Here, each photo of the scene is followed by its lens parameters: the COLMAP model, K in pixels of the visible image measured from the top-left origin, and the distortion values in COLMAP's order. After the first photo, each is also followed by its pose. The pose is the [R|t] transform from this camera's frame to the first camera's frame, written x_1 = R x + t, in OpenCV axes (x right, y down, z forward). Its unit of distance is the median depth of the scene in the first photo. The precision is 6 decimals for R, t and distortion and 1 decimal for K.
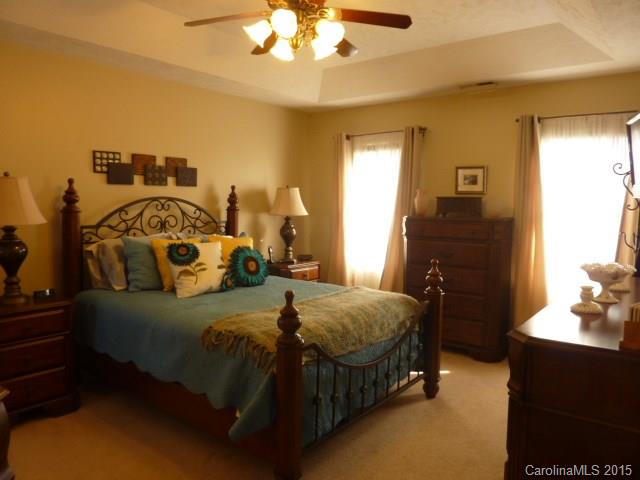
lens RADIAL K [[469.5, 0, 320.0], [0, 469.5, 240.0], [0, 0, 1]] dist [-0.021895, -0.002084]
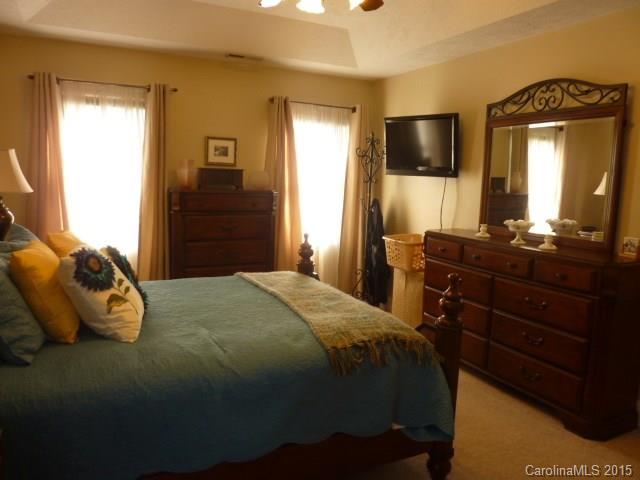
lens RADIAL K [[469.5, 0, 320.0], [0, 469.5, 240.0], [0, 0, 1]] dist [-0.021895, -0.002084]
pose [[0.424554, -0.120782, 0.897310, -0.497168], [0.055772, 0.992669, 0.107230, -0.036238], [-0.903683, 0.004520, 0.428178, 0.384834]]
